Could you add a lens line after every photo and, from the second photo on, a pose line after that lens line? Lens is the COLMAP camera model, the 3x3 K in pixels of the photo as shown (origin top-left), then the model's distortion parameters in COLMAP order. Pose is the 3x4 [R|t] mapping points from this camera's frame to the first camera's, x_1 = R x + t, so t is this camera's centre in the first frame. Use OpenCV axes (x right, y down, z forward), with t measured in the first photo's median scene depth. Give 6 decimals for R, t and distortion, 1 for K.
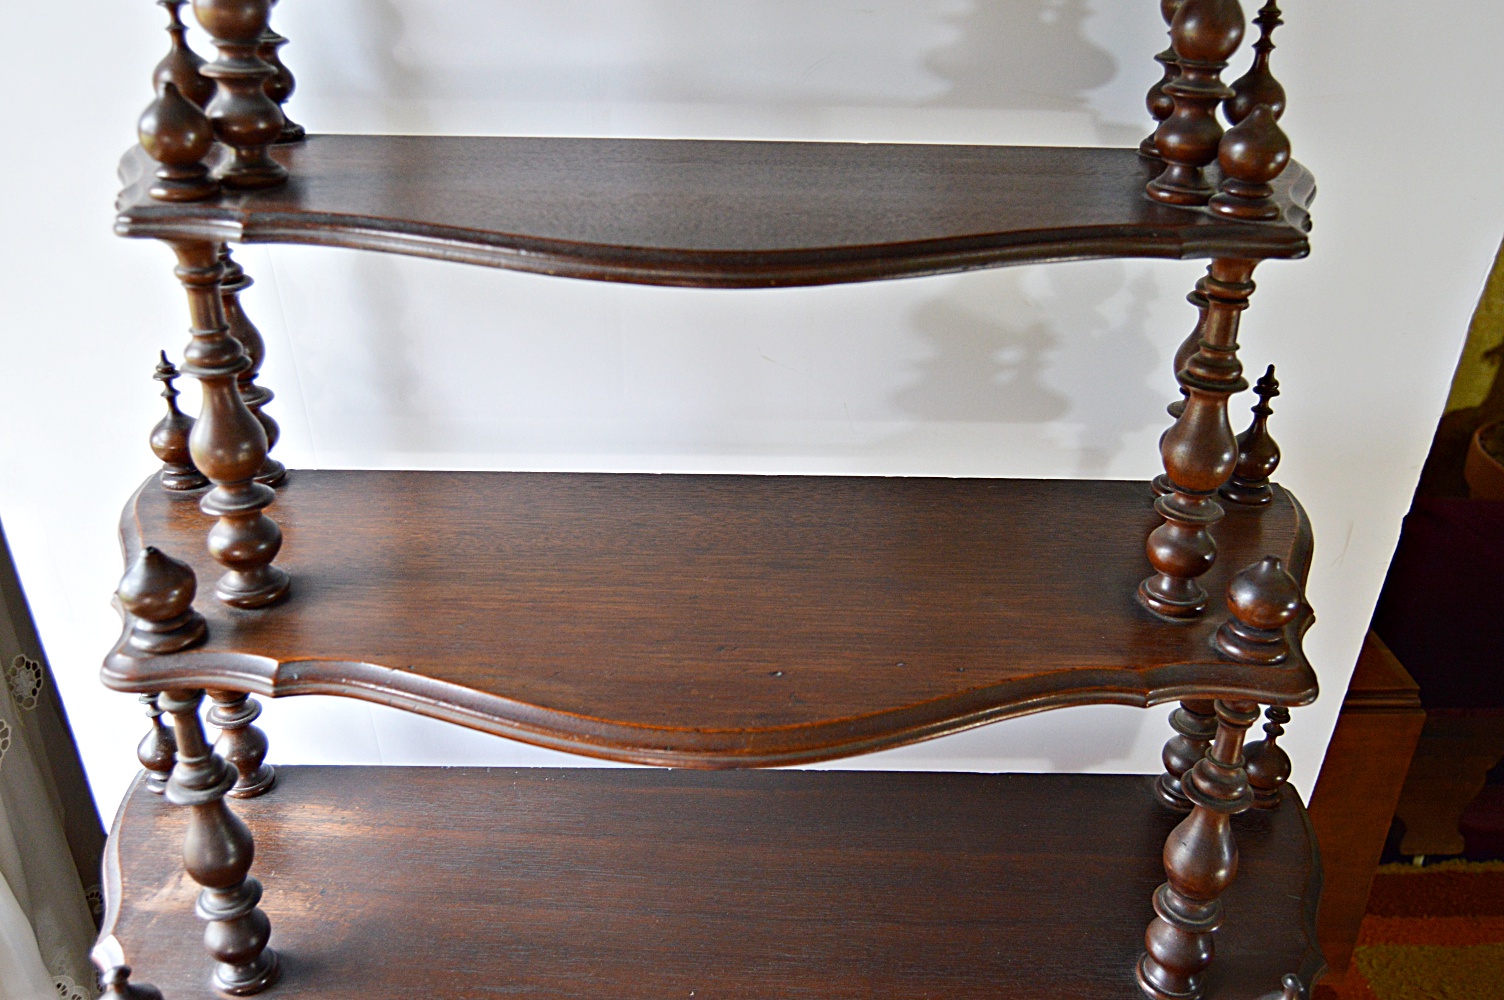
lens RADIAL K [[1289.7, 0, 755.1], [0, 1289.7, 493.0], [0, 0, 1]] dist [-0.026036, 0.020706]
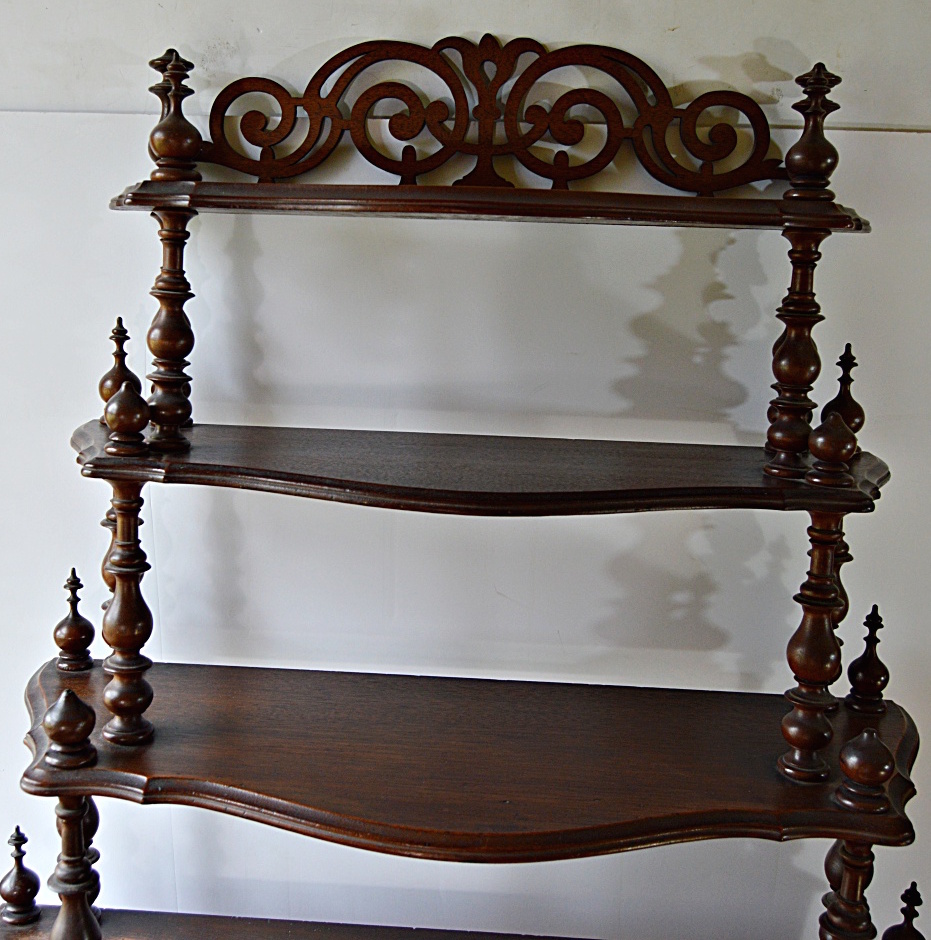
lens RADIAL K [[1166.9, 0, 409.1], [0, 1166.9, 433.8], [0, 0, 1]] dist [-0.016606, 0.000000]
pose [[0.997520, 0.024199, -0.066086, -0.011273], [-0.042851, 0.953739, -0.297567, 0.118461], [0.055828, 0.299661, 0.952411, -0.257100]]
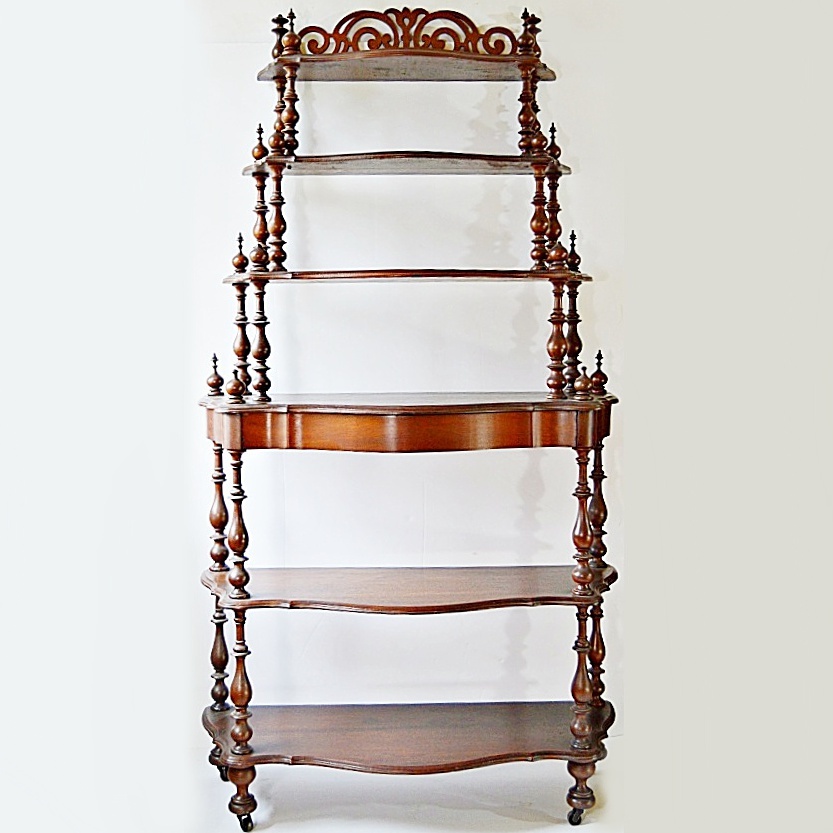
lens RADIAL K [[1117.3, 0, 416.3], [0, 1117.3, 416.5], [0, 0, 1]] dist [-0.005687, 0.000000]
pose [[0.999637, -0.023586, 0.013049, -0.055290], [0.026782, 0.923862, -0.381788, 1.501165], [-0.003051, 0.381999, 0.924158, -1.552607]]
